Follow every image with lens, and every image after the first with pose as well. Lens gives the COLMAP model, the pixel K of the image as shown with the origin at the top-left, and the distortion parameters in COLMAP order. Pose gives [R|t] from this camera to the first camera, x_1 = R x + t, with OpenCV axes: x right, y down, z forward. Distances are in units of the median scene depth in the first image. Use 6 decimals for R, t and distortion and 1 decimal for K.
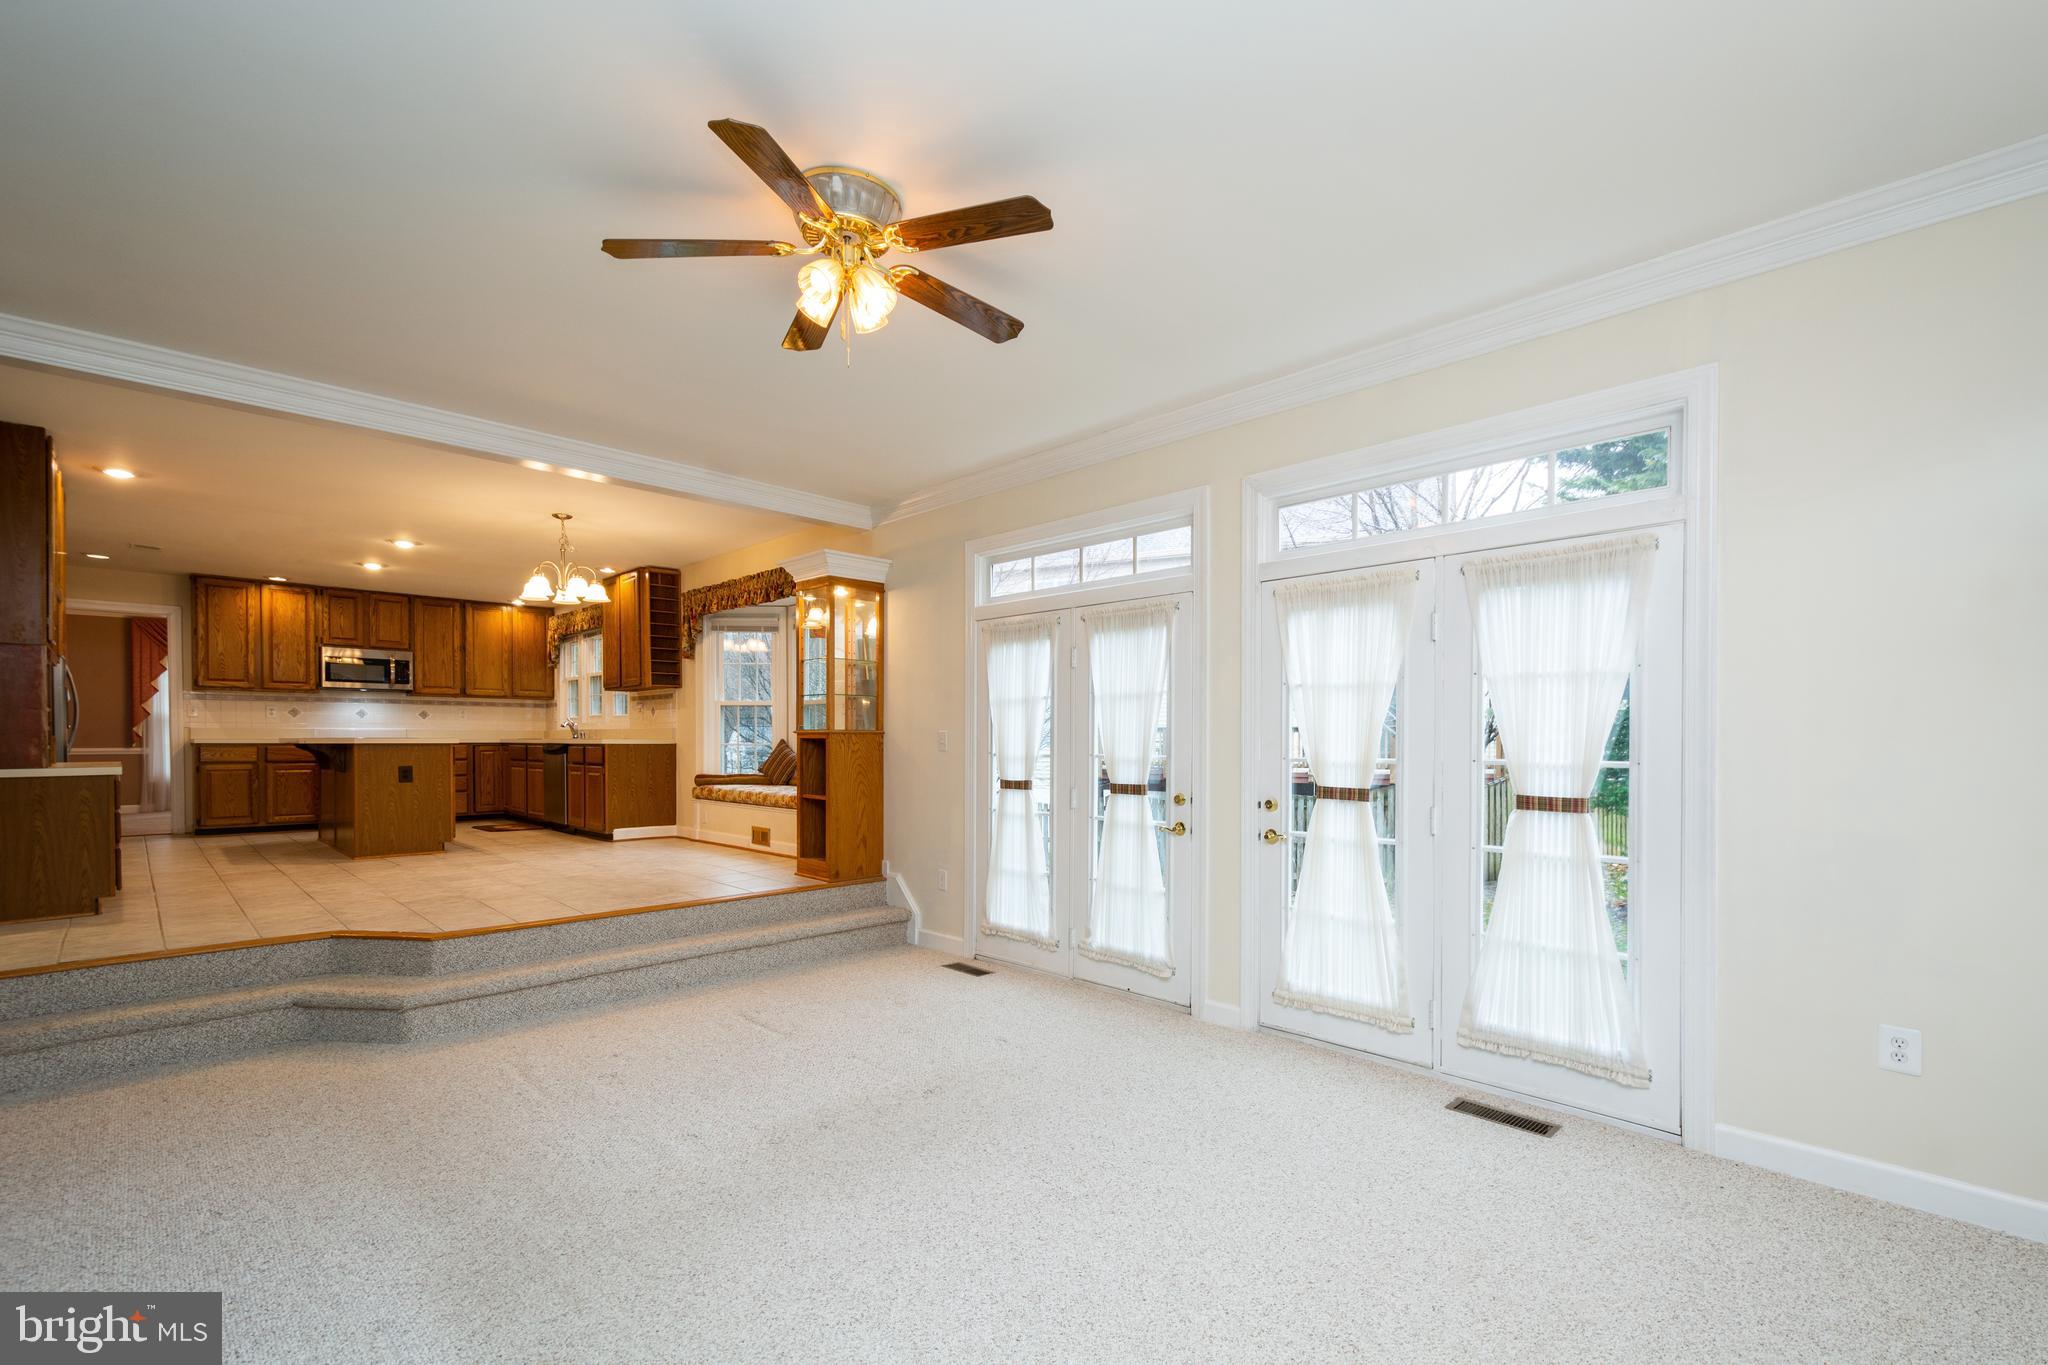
lens RADIAL K [[898.7, 0, 1046.9], [0, 898.7, 749.6], [0, 0, 1]] dist [0.008620, -0.002846]
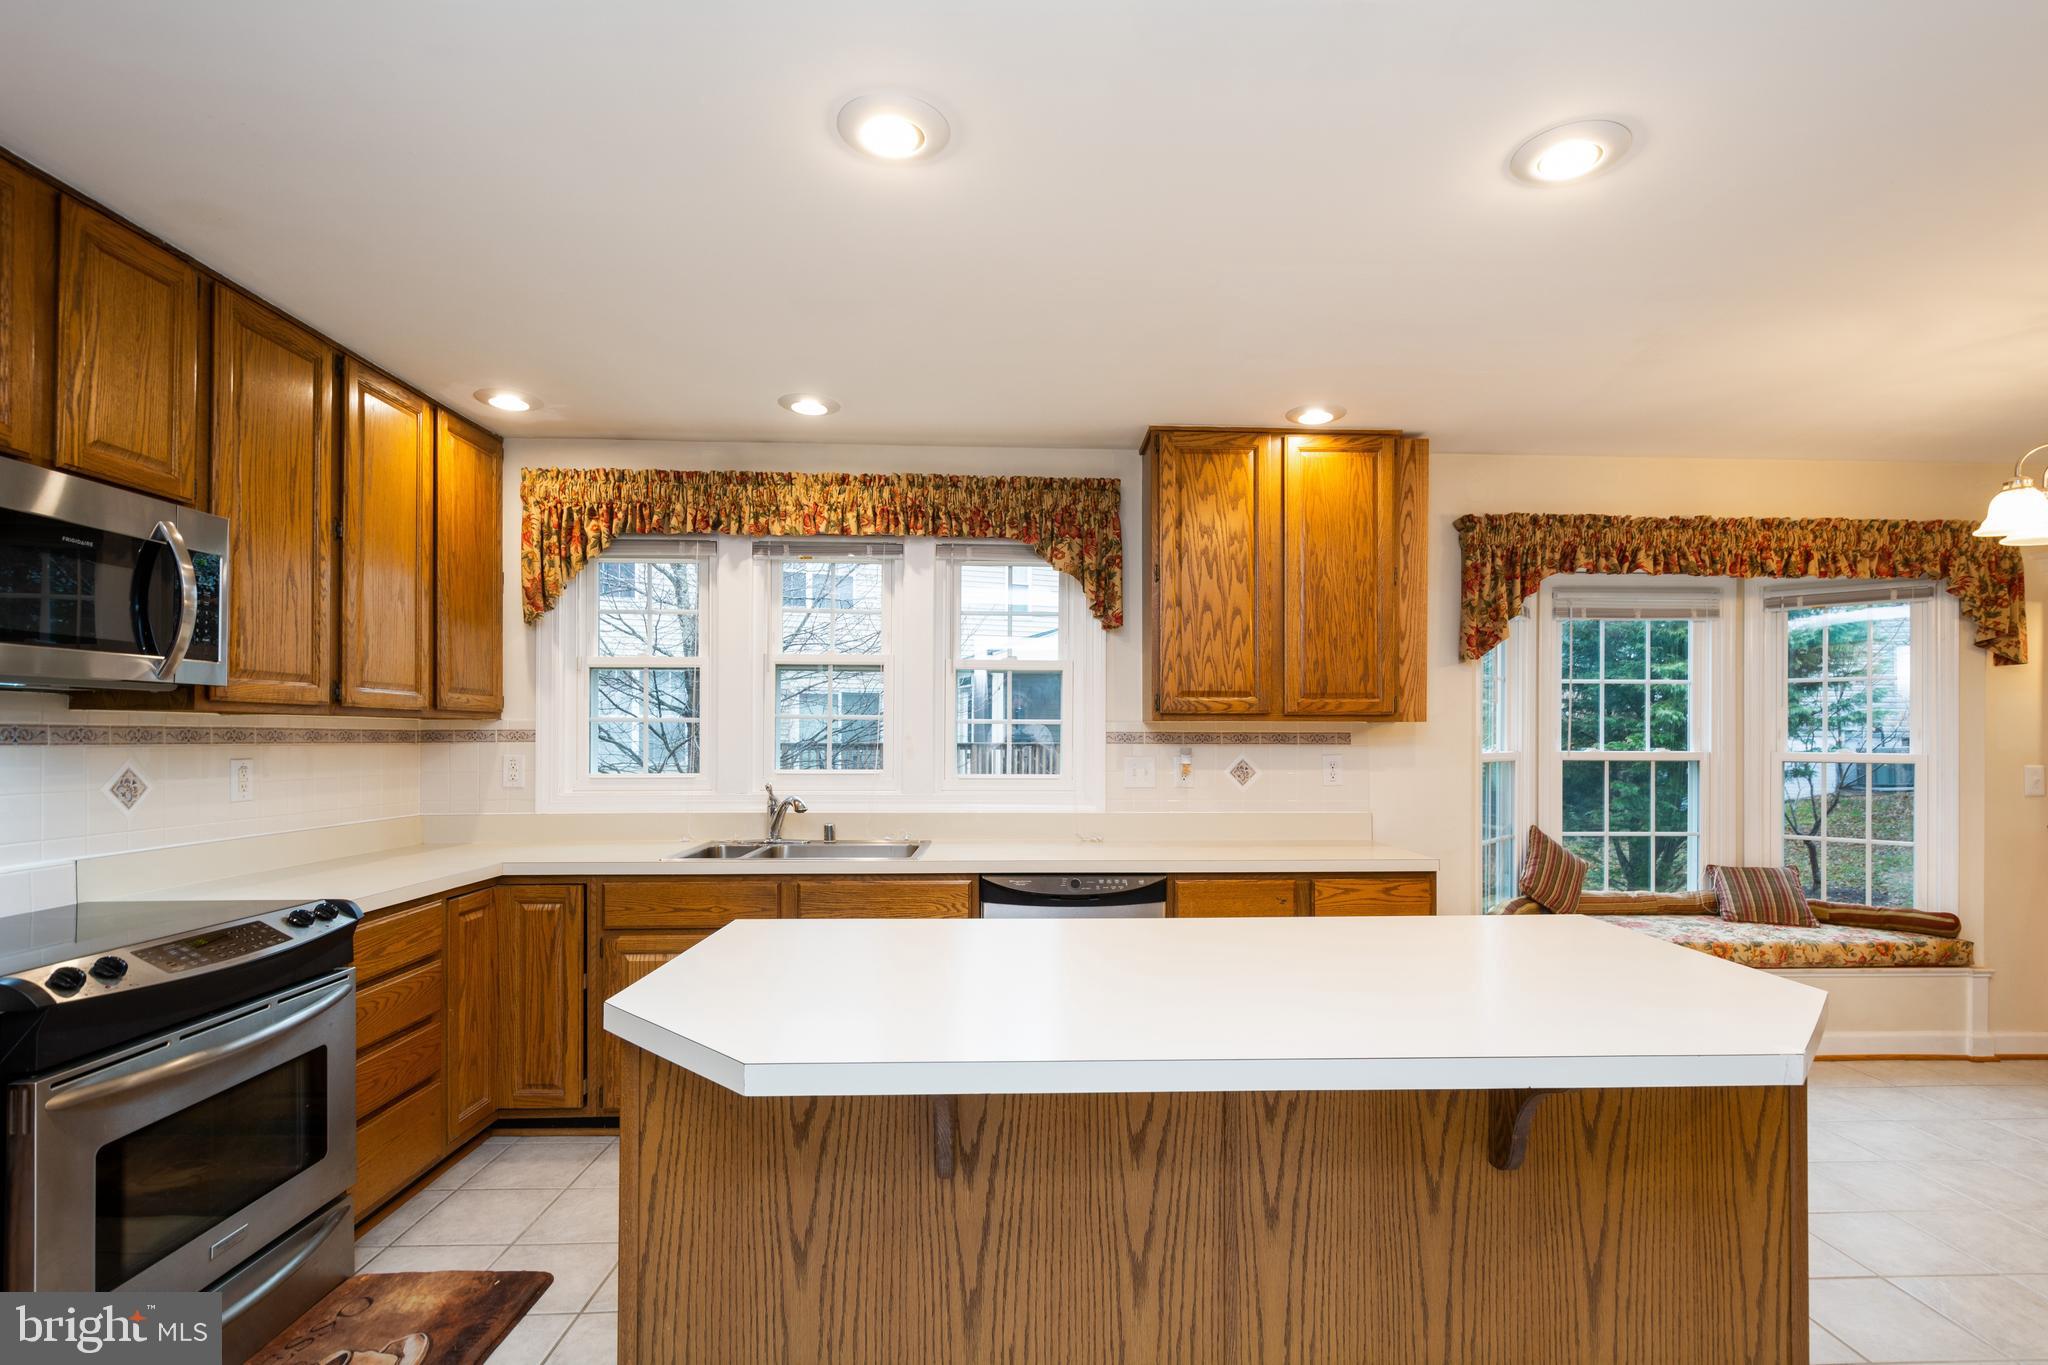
lens RADIAL K [[966.7, 0, 1056.1], [0, 966.7, 732.0], [0, 0, 1]] dist [0.010207, -0.007803]
pose [[0.677873, 0.003289, 0.735172, -0.768704], [0.005664, 0.999937, -0.009696, -0.053338], [-0.735157, 0.010737, 0.677811, 0.707814]]
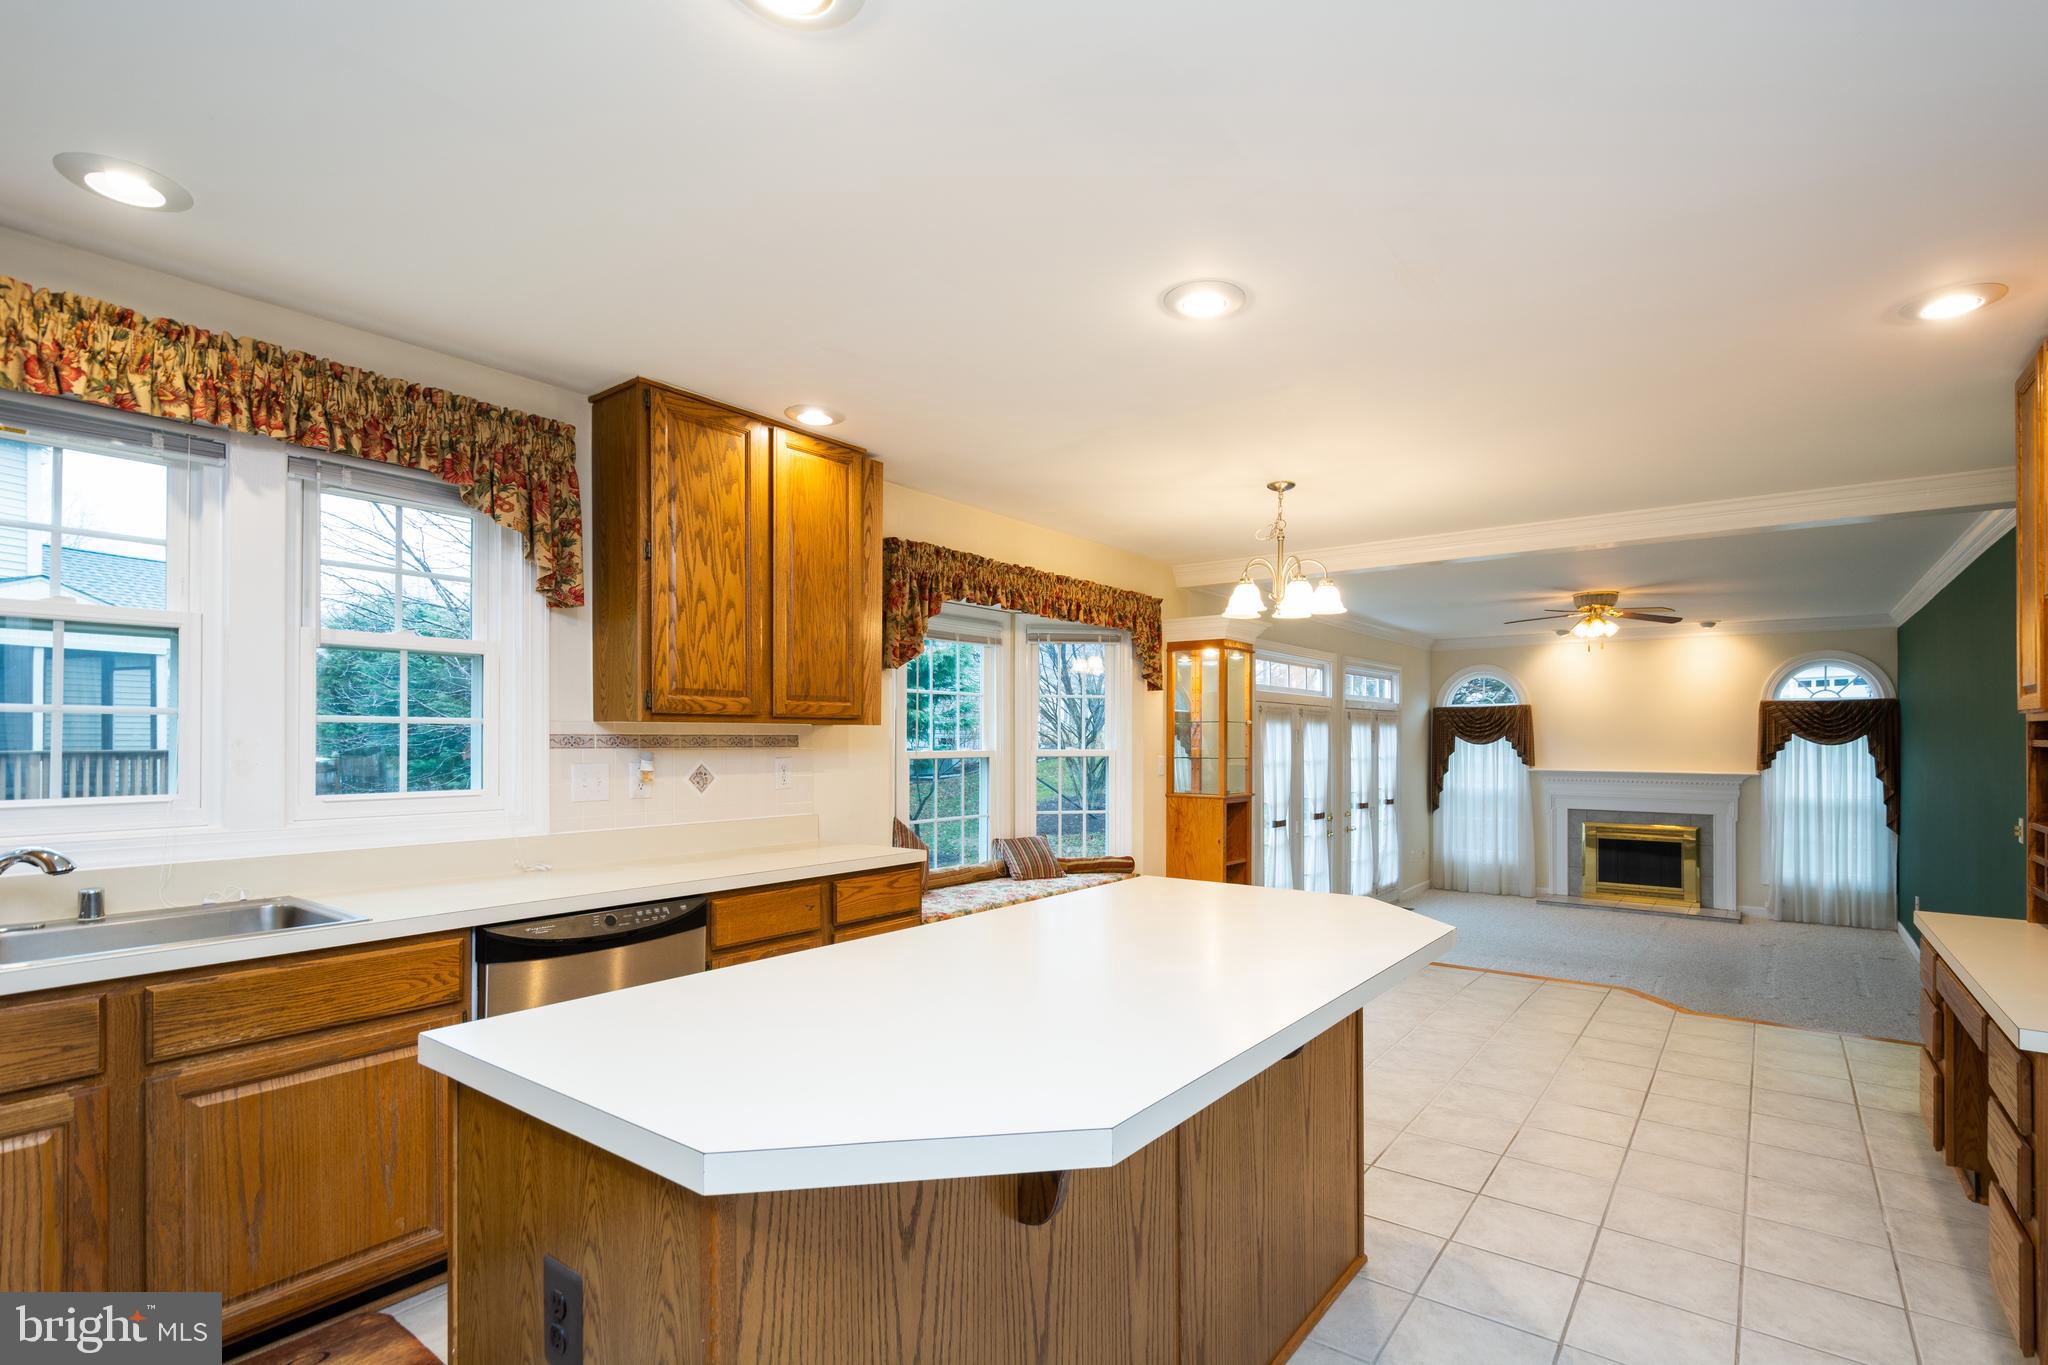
lens RADIAL K [[966.7, 0, 1063.9], [0, 966.7, 734.0], [0, 0, 1]] dist [0.010207, -0.007803]
pose [[-0.145344, 0.004036, 0.989373, -0.807848], [0.011393, 0.999932, -0.002405, -0.054490], [-0.989316, 0.010922, -0.145380, 0.845012]]
